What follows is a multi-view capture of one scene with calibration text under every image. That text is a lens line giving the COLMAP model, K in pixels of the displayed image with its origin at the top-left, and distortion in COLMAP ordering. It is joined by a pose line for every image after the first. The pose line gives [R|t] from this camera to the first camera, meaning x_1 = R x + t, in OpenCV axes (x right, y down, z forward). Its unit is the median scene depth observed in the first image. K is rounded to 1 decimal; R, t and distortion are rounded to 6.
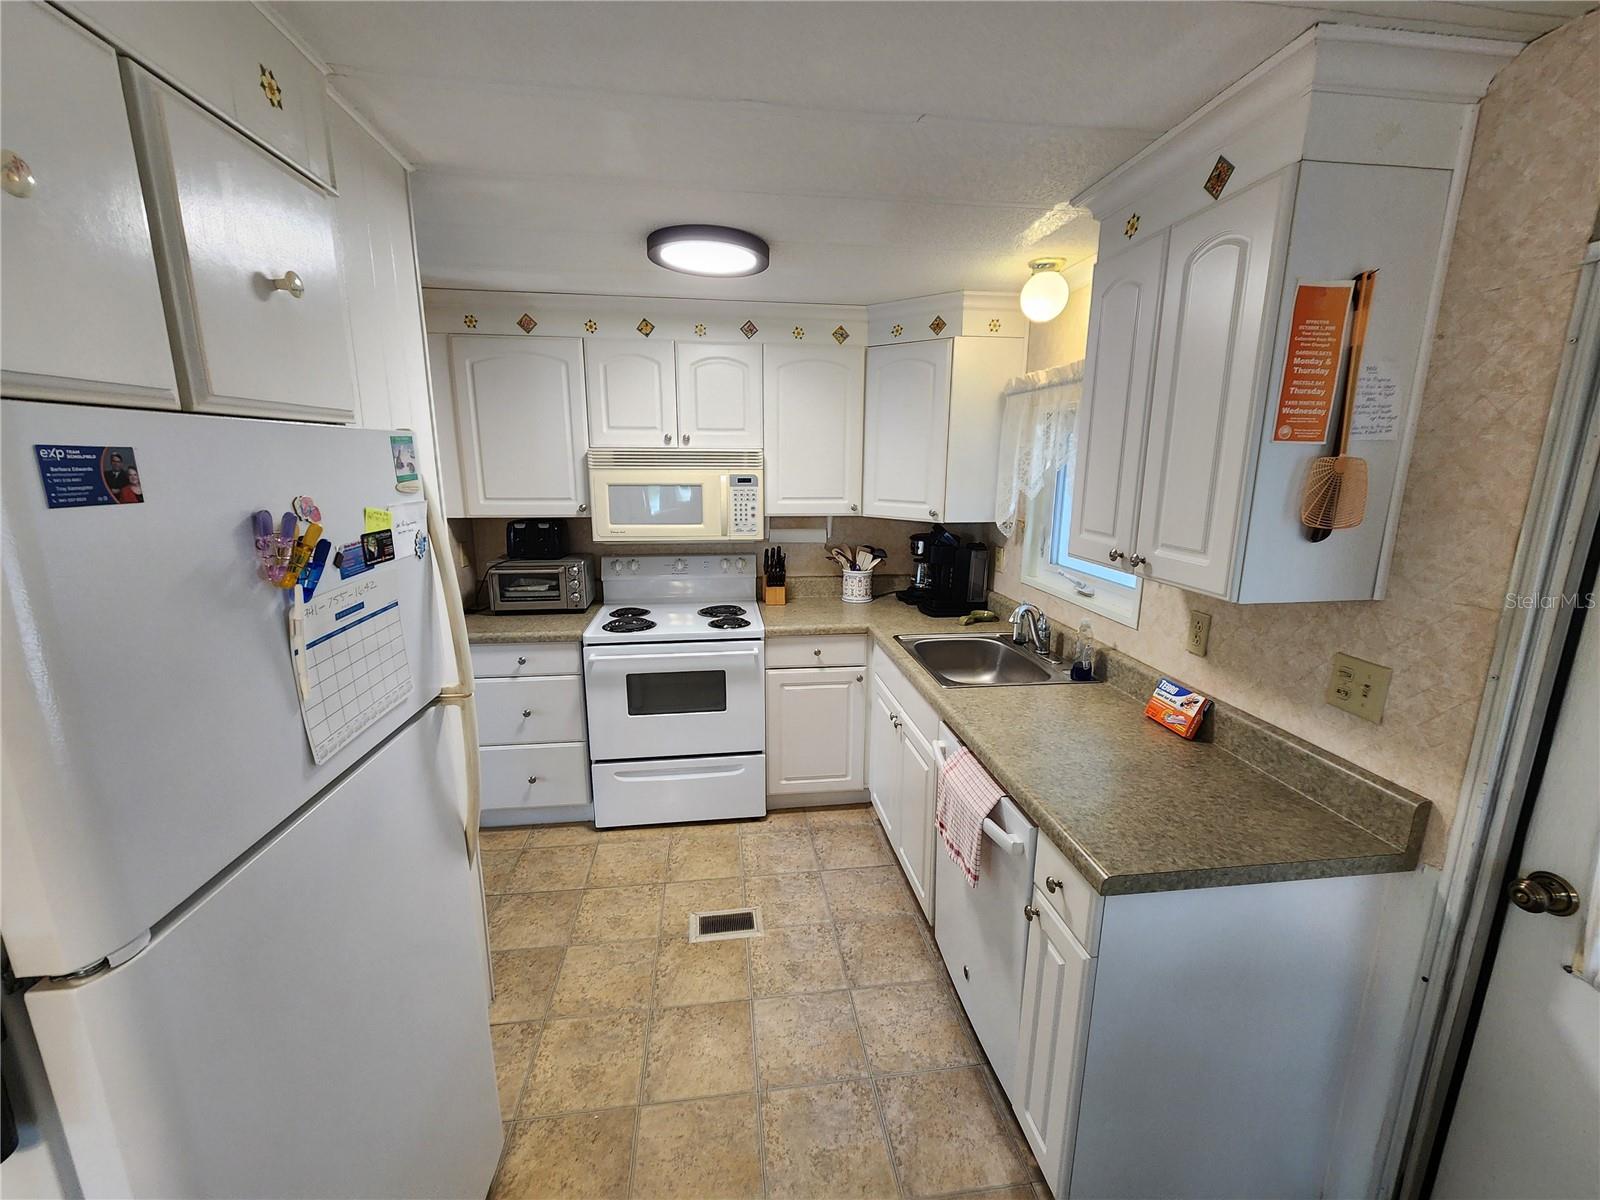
lens RADIAL K [[658.6, 0, 809.2], [0, 658.6, 599.3], [0, 0, 1]] dist [0.002986, -0.000260]
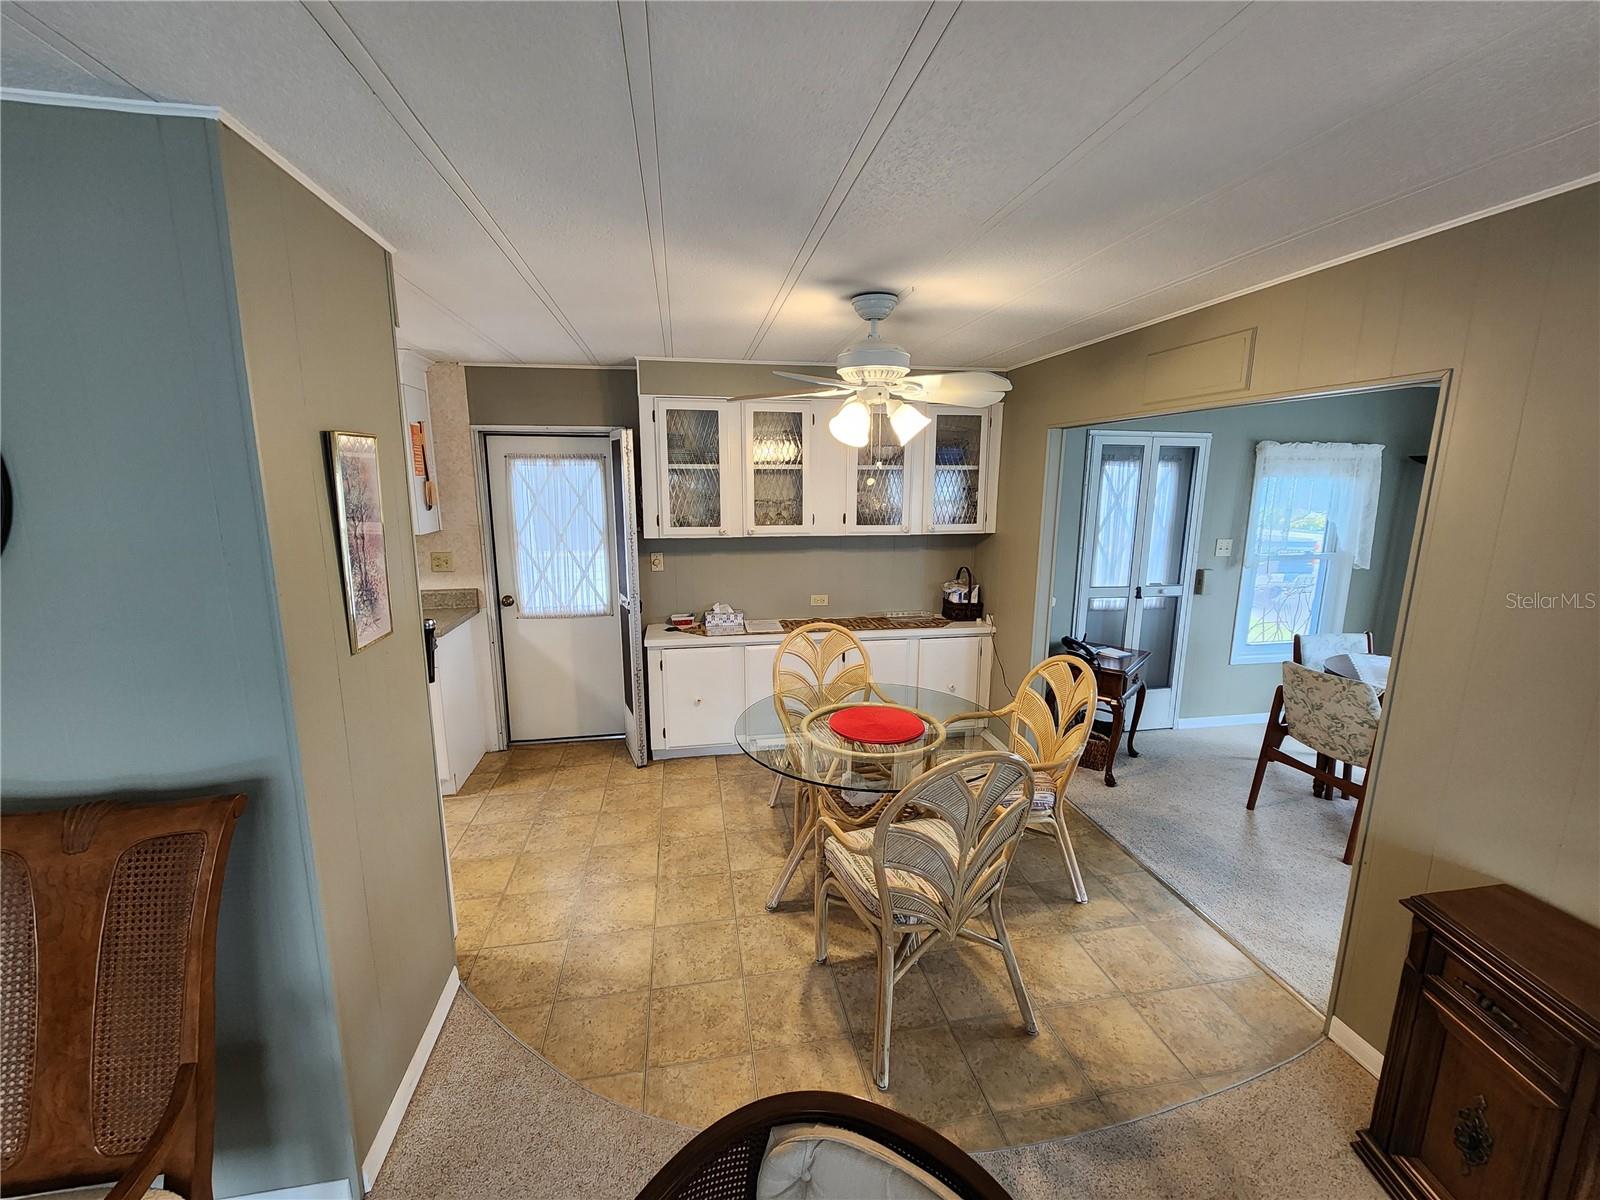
lens RADIAL K [[658.6, 0, 800.6], [0, 658.6, 602.9], [0, 0, 1]] dist [0.002986, -0.000260]
pose [[-0.038002, -0.185030, 0.981998, -1.040070], [0.212852, 0.958657, 0.188869, 0.048338], [-0.976345, 0.216198, 0.002953, -0.239355]]
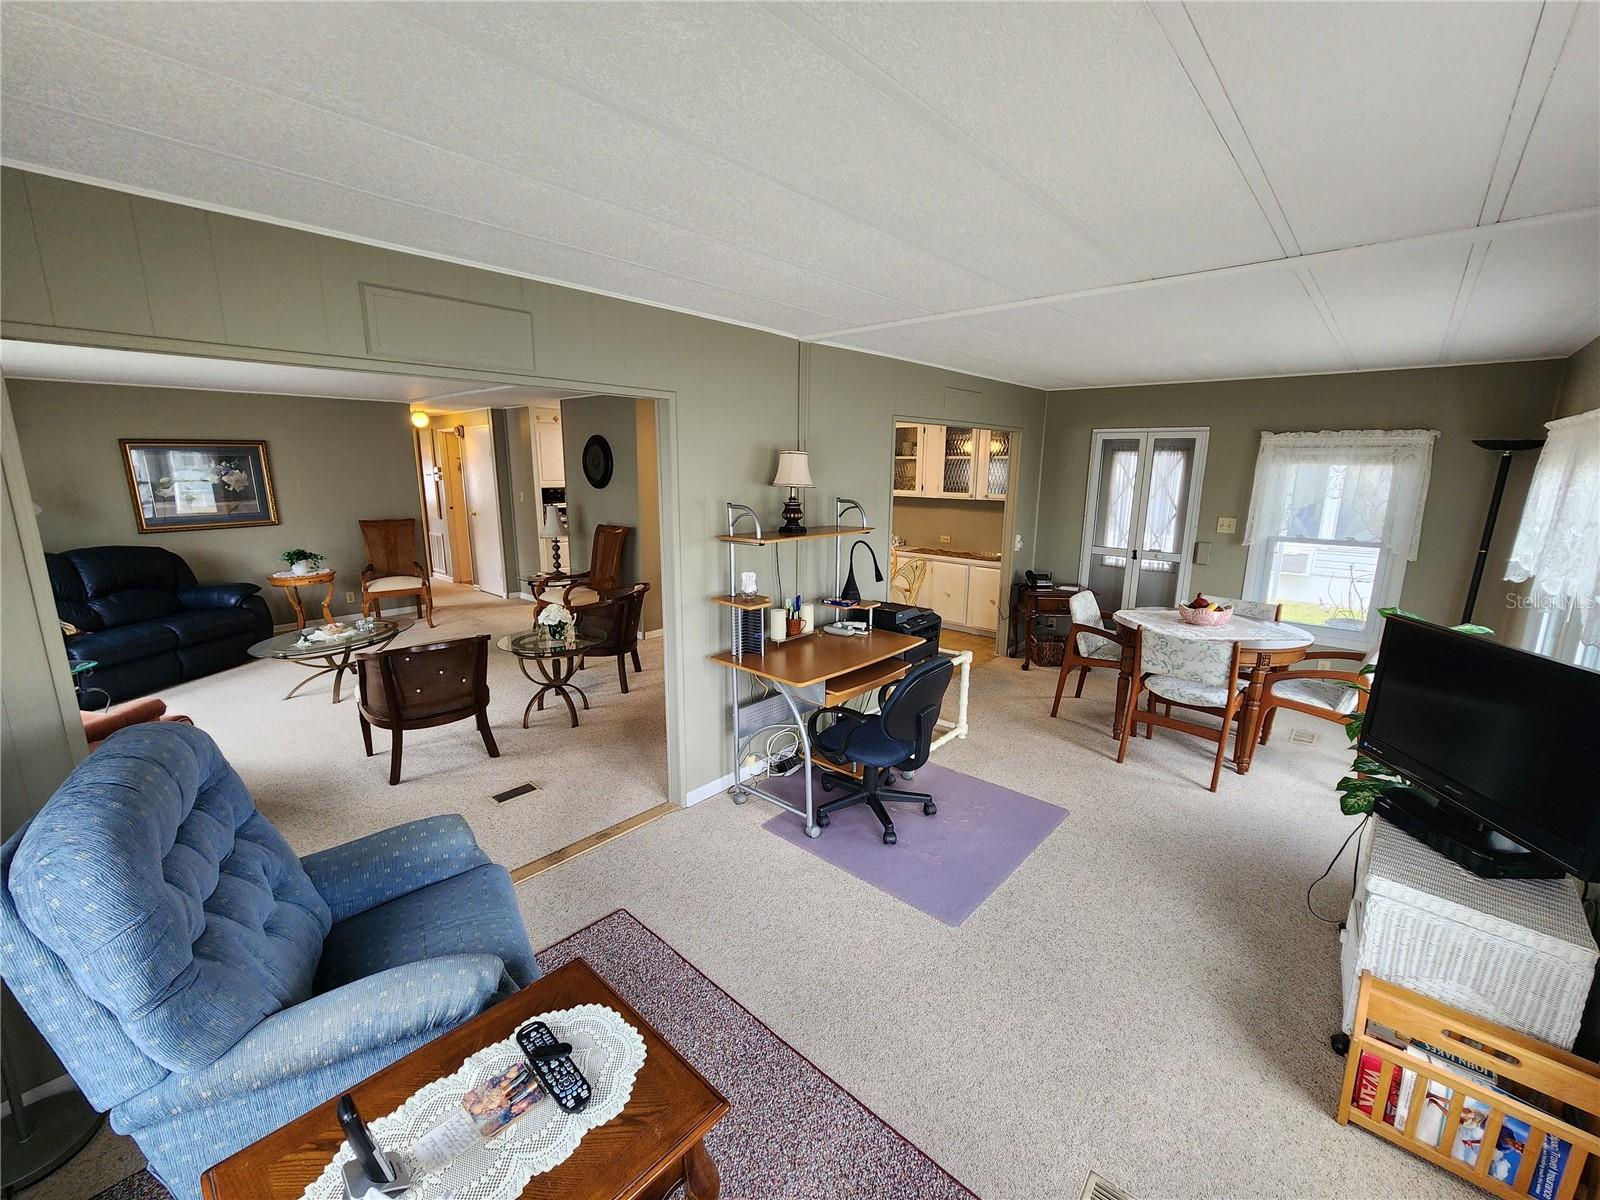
lens RADIAL K [[658.6, 0, 800.1], [0, 658.6, 604.2], [0, 0, 1]] dist [0.002986, -0.000260]
pose [[0.763648, -0.127785, 0.632861, -1.649499], [0.130909, 0.990503, 0.042036, 0.466441], [-0.632222, 0.050746, 0.773123, -2.109043]]
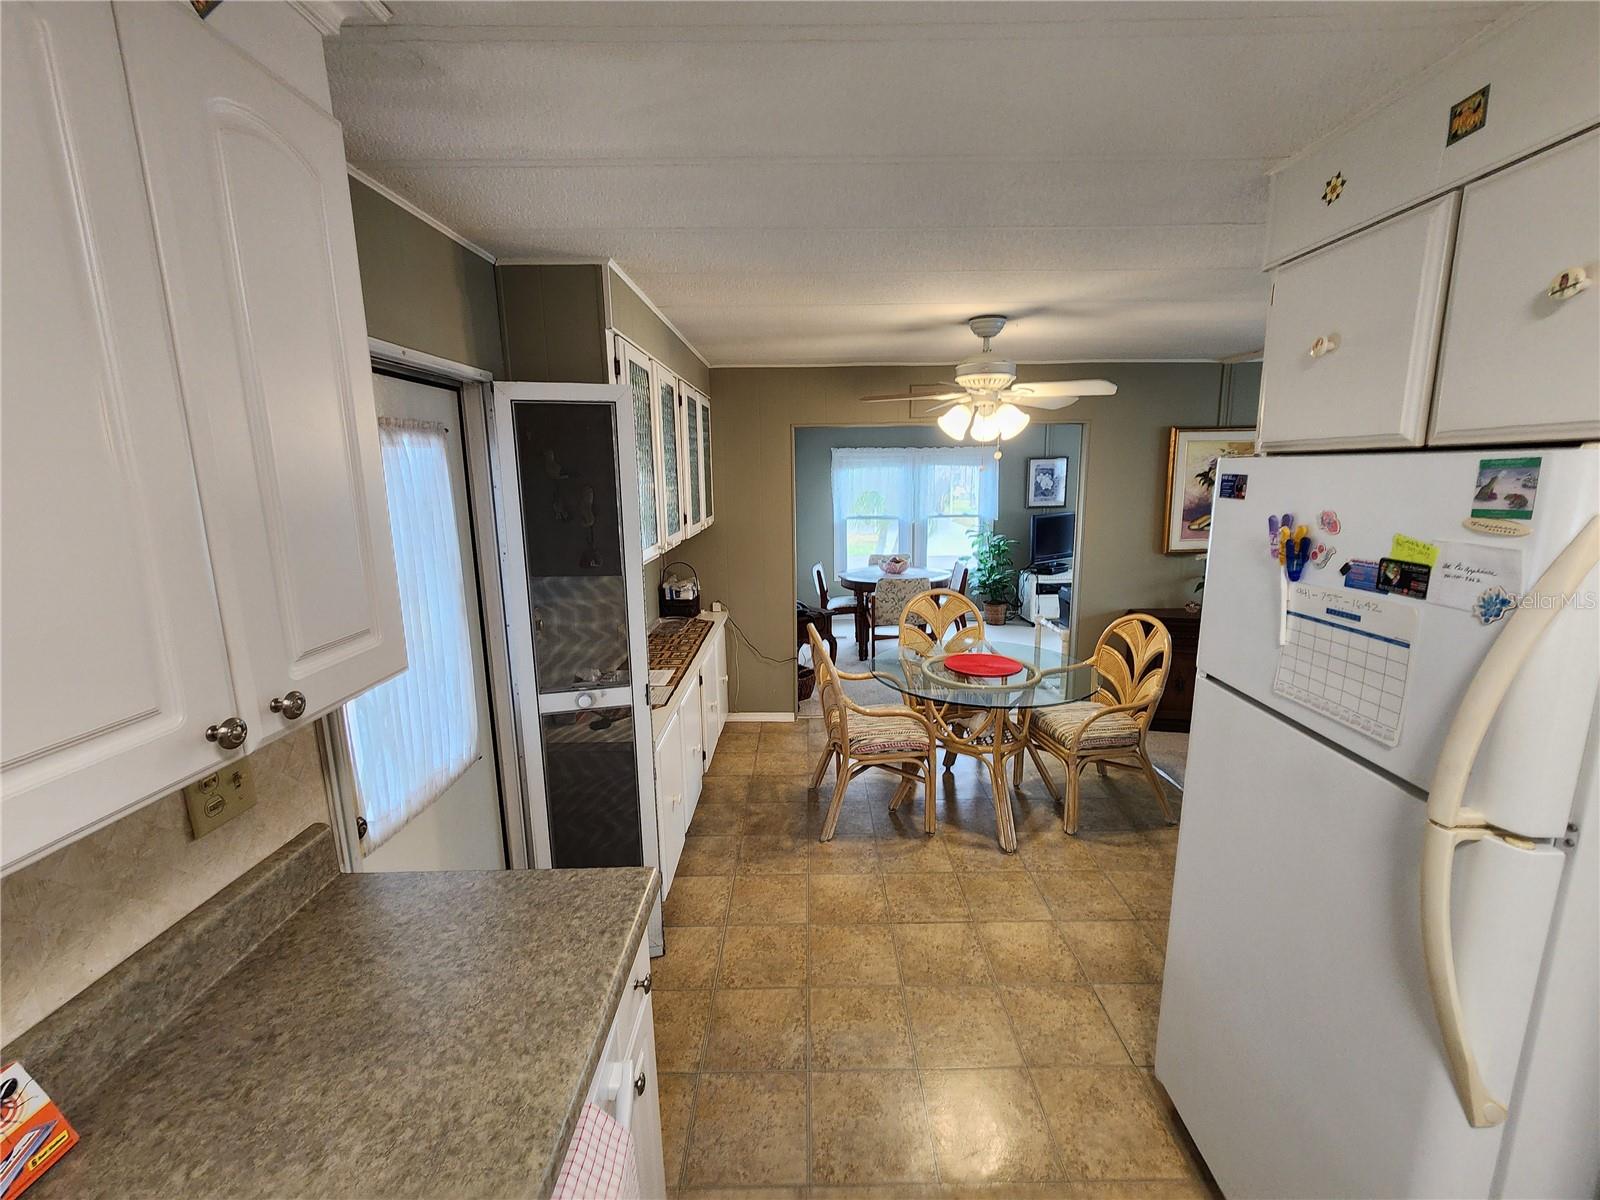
lens RADIAL K [[658.6, 0, 815.5], [0, 658.6, 591.4], [0, 0, 1]] dist [0.002986, -0.000260]
pose [[-0.990786, -0.017971, 0.134236, 0.022356], [0.035629, 0.921659, 0.386363, -0.180679], [-0.130663, 0.387586, -0.912526, 0.783121]]
